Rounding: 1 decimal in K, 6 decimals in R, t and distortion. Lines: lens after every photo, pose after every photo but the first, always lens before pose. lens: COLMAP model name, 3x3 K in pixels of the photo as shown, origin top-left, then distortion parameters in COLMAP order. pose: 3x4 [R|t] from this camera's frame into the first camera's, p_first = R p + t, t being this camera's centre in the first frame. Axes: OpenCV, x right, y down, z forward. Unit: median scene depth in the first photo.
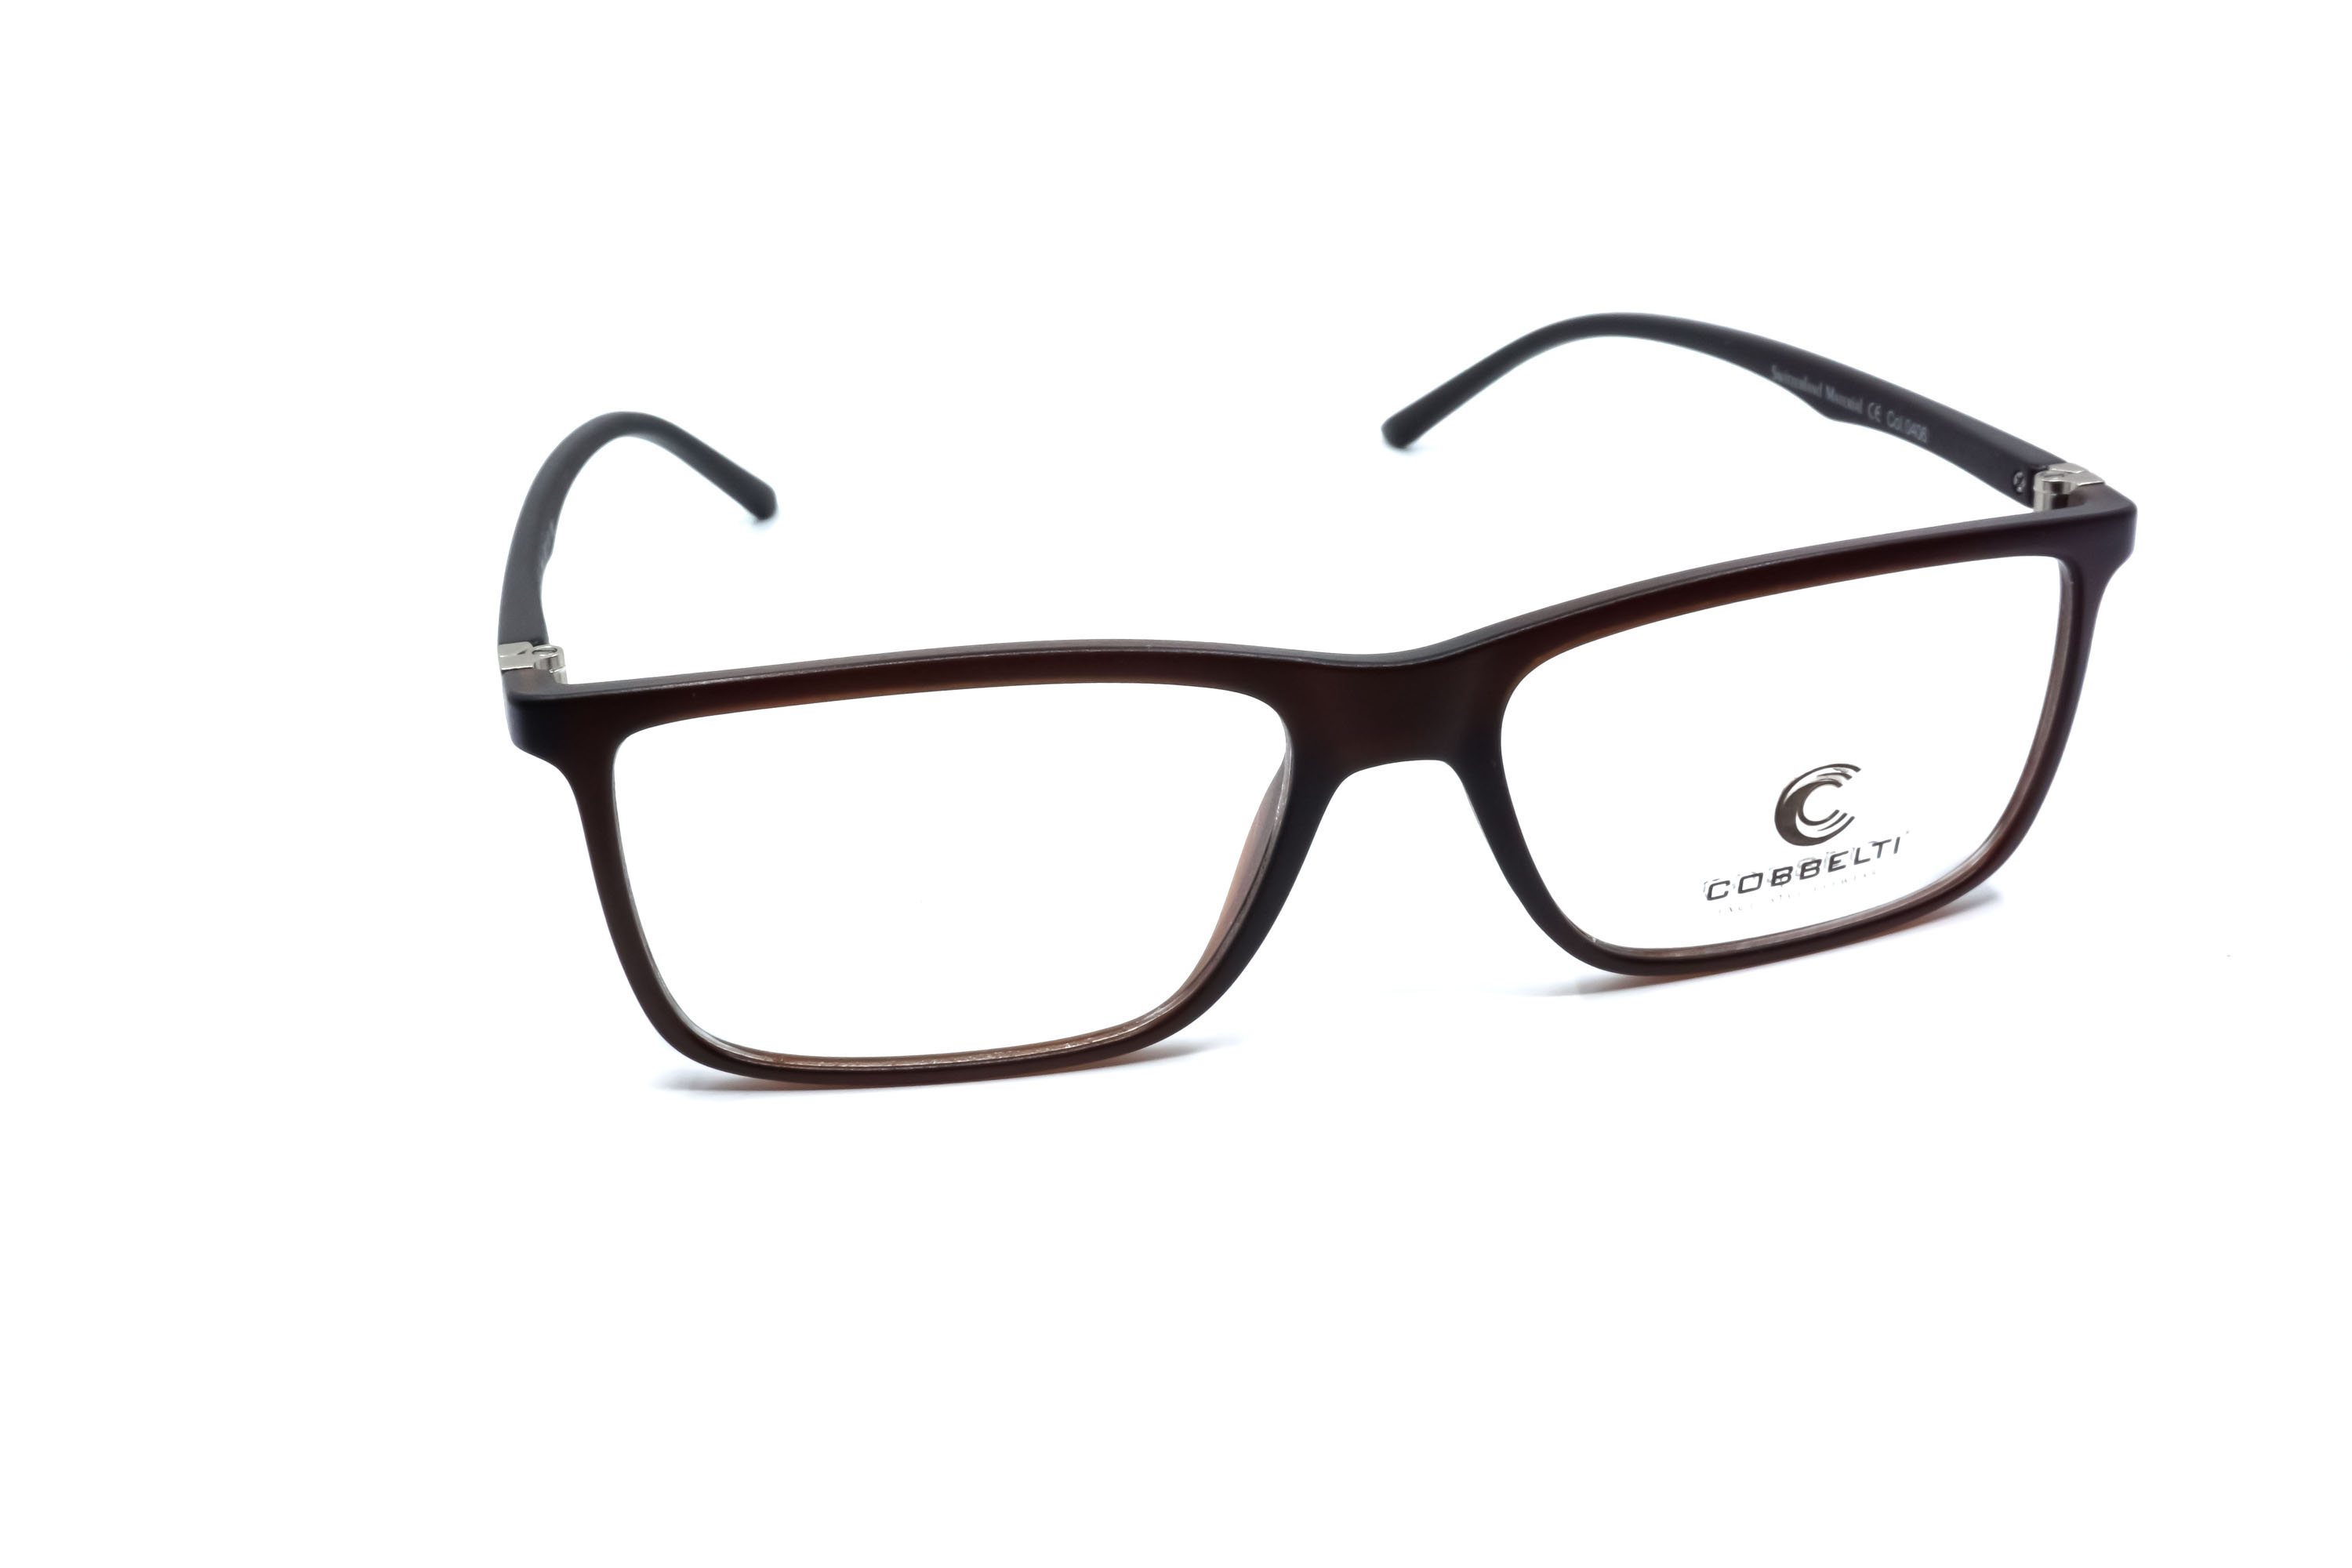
lens RADIAL K [[2645.3, 0, 1181.9], [0, 2645.3, 778.3], [0, 0, 1]] dist [-0.004204, 0.000000]
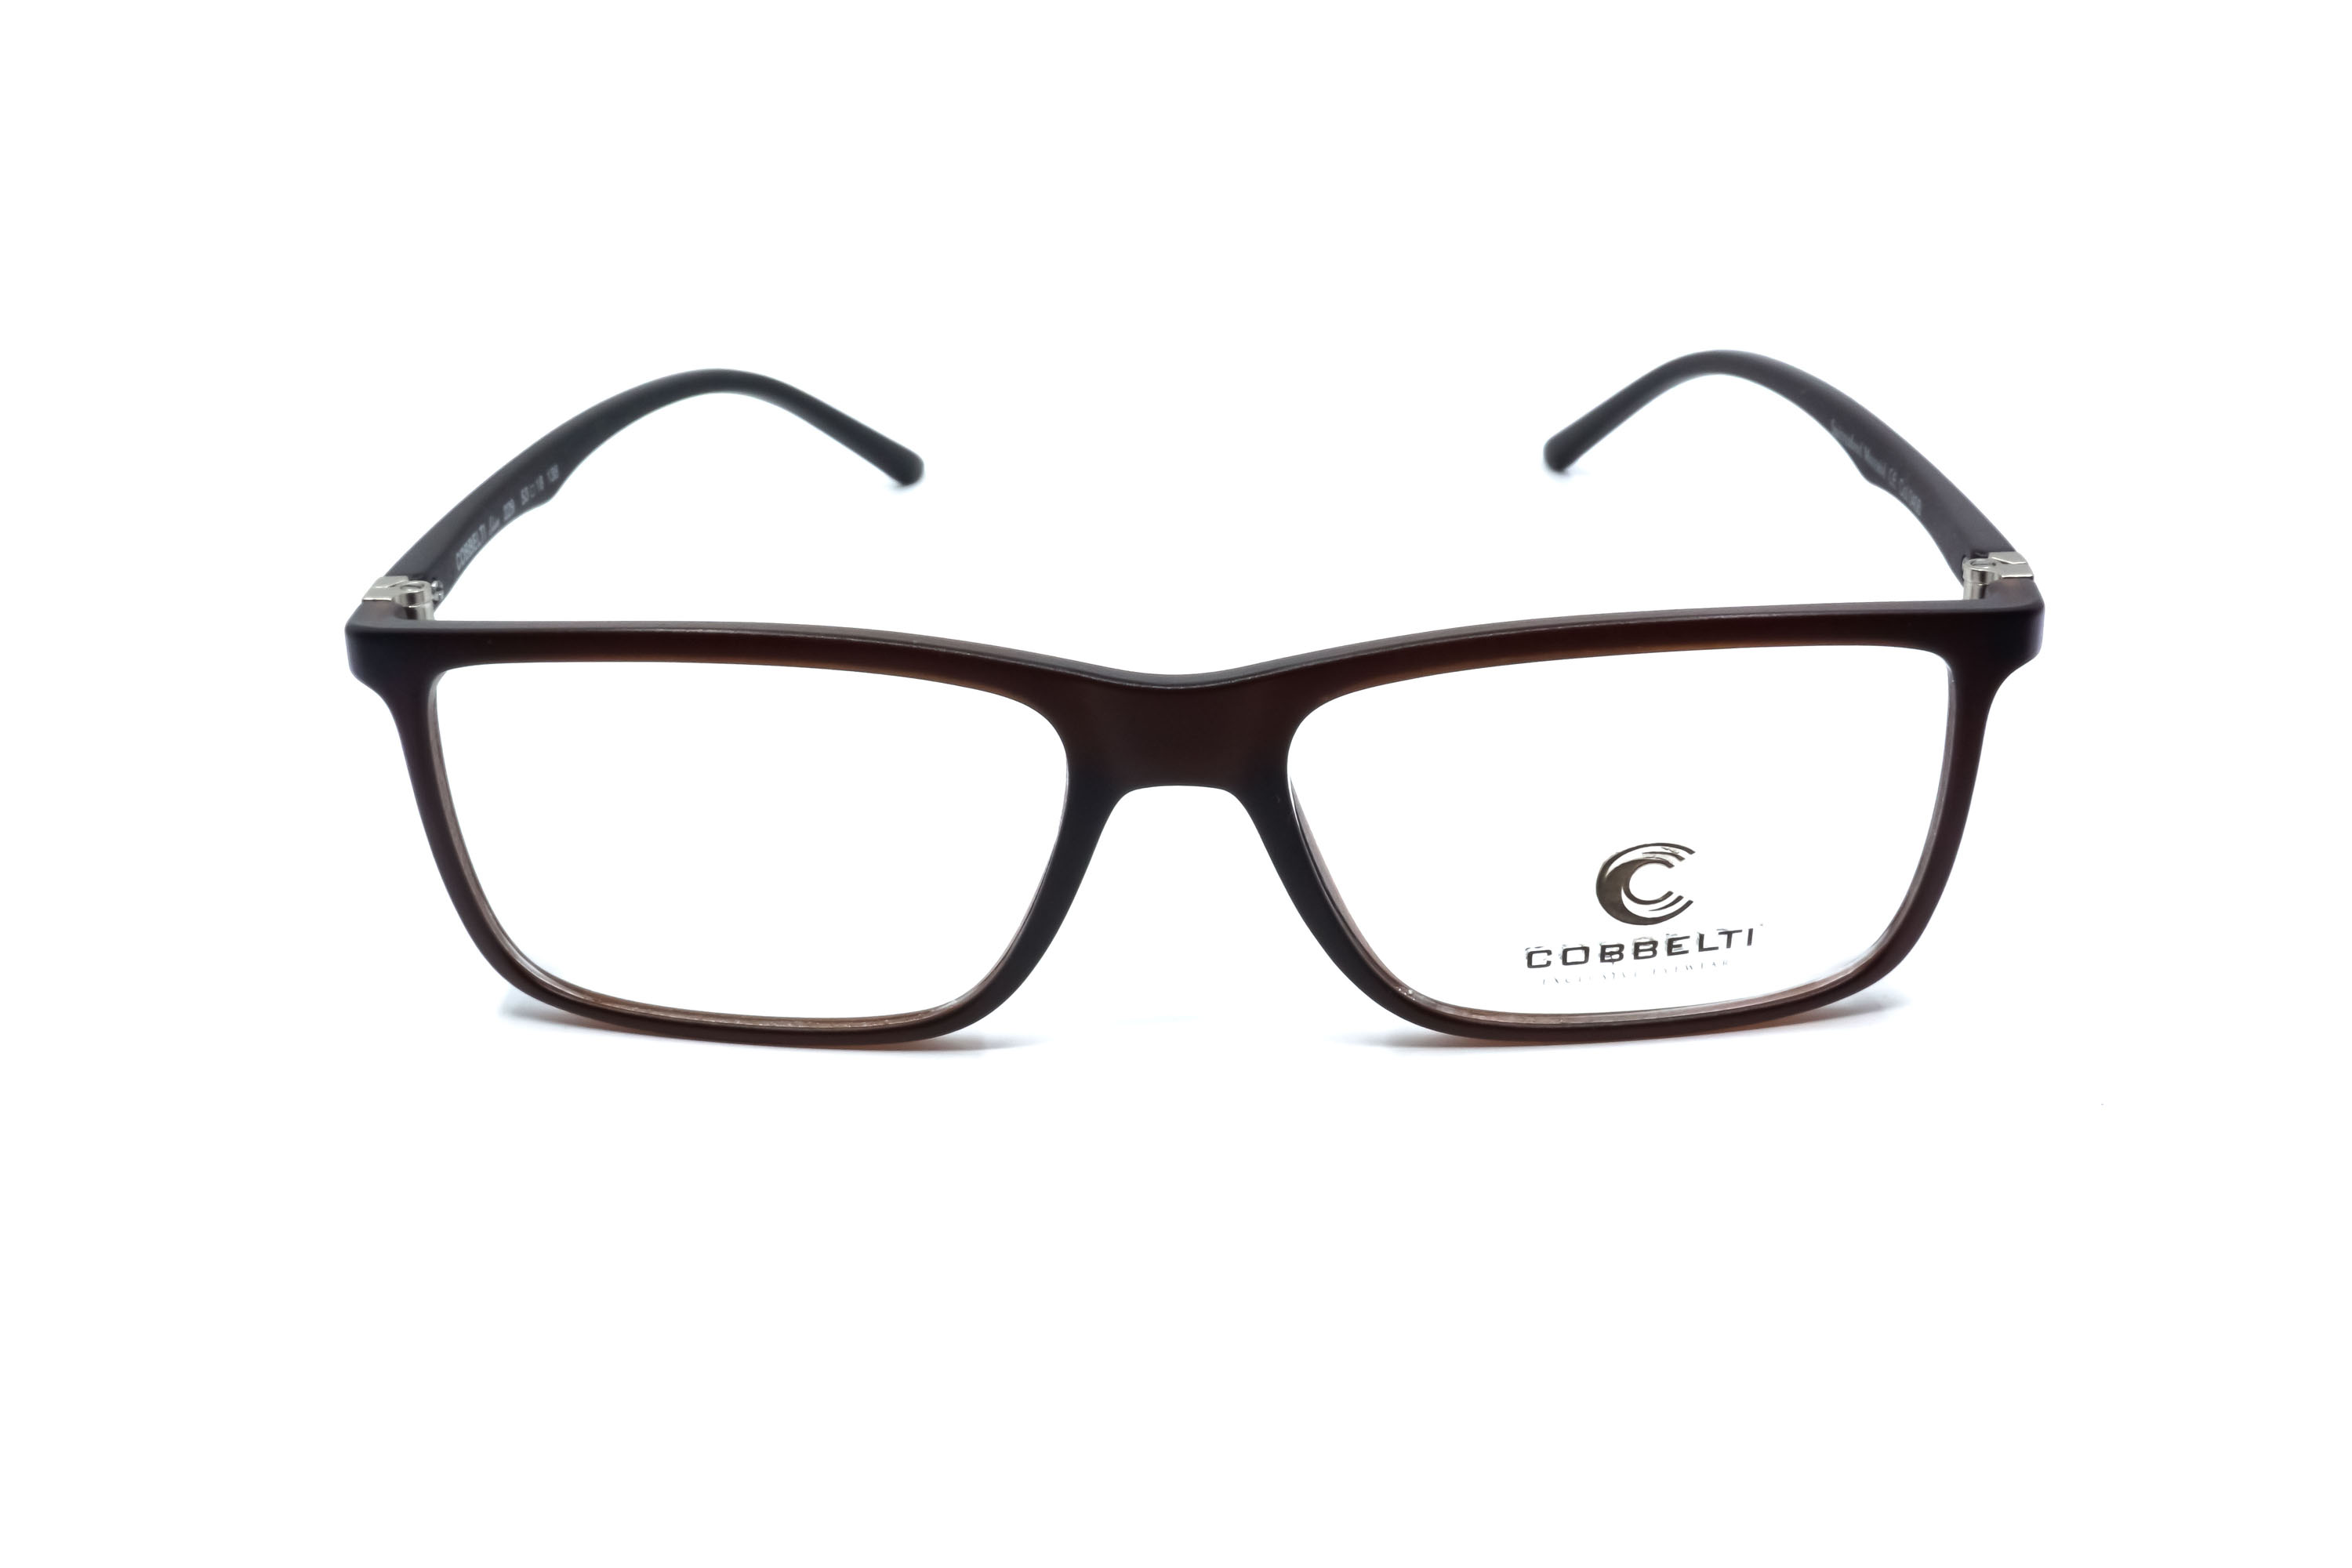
lens RADIAL K [[2645.3, 0, 1179.3], [0, 2645.3, 783.1], [0, 0, 1]] dist [-0.004204, 0.000000]
pose [[0.965936, 0.117186, -0.230728, 0.288446], [-0.114546, 0.993107, 0.024852, -0.029753], [0.232050, 0.002423, 0.972701, 0.033186]]
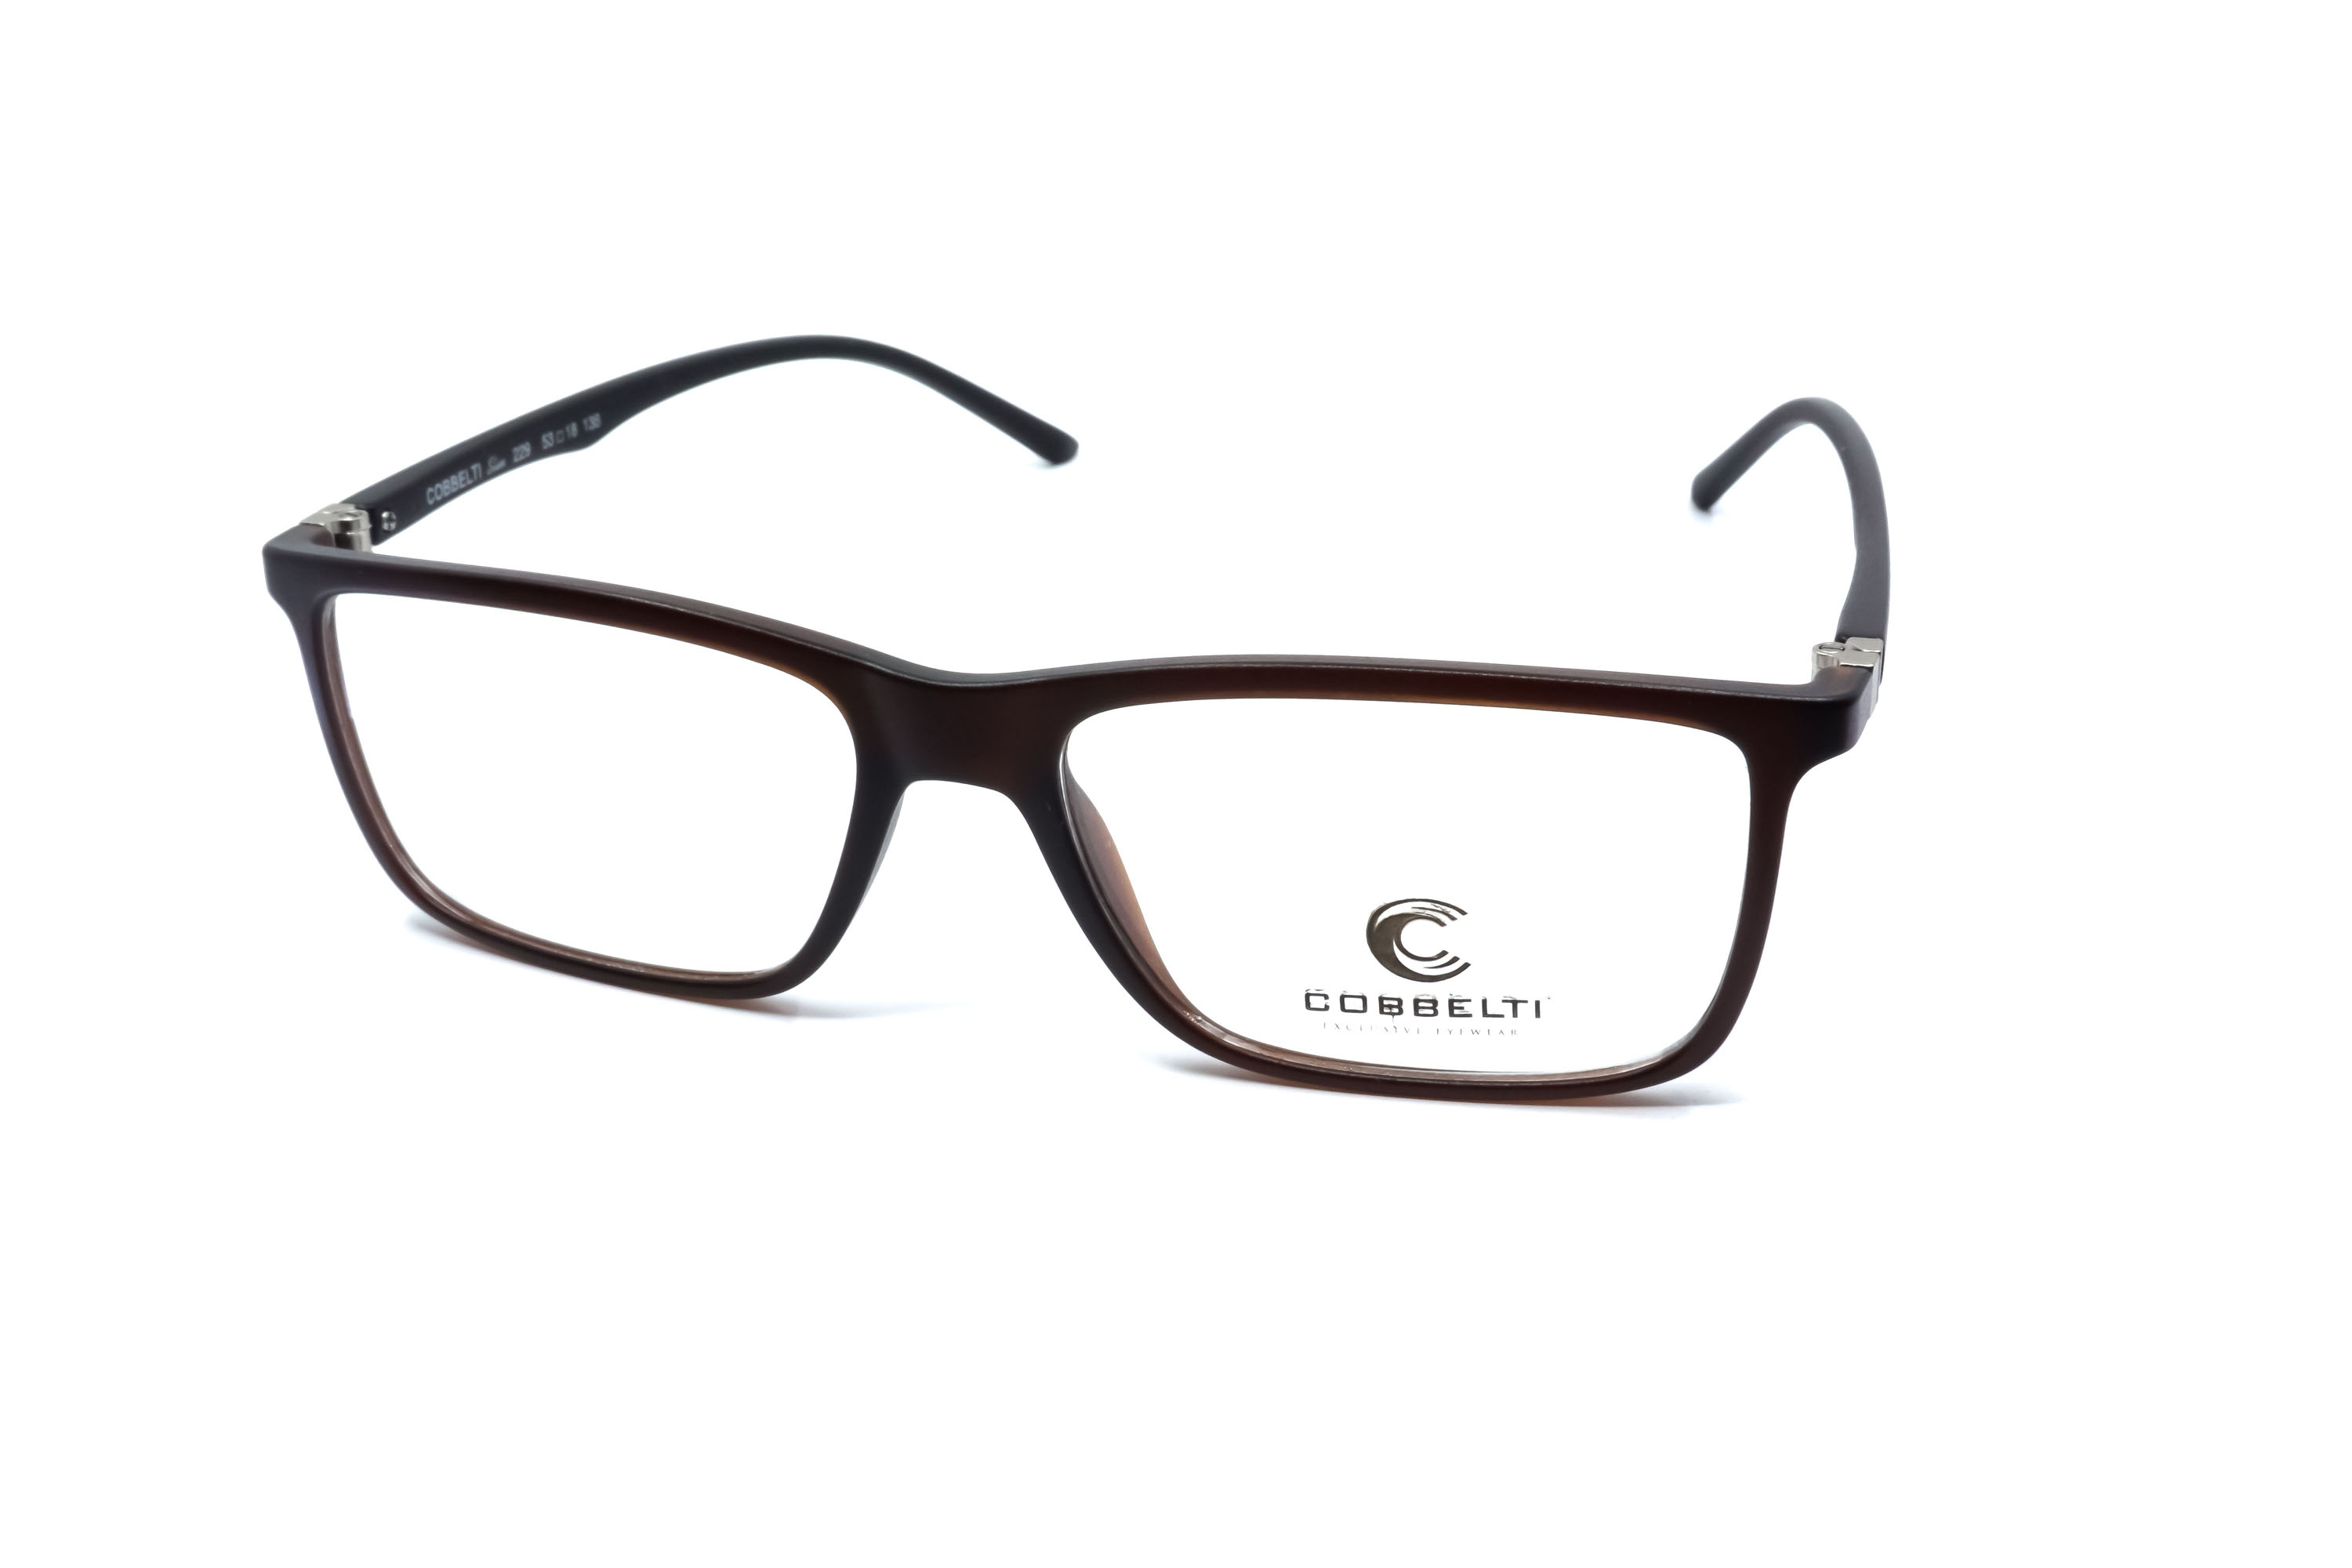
lens RADIAL K [[2645.3, 0, 1187.4], [0, 2645.3, 785.1], [0, 0, 1]] dist [-0.004204, 0.000000]
pose [[0.868310, 0.227744, -0.440647, 0.554905], [-0.219178, 0.973095, 0.071038, -0.088525], [0.444970, 0.034897, 0.894865, 0.134255]]
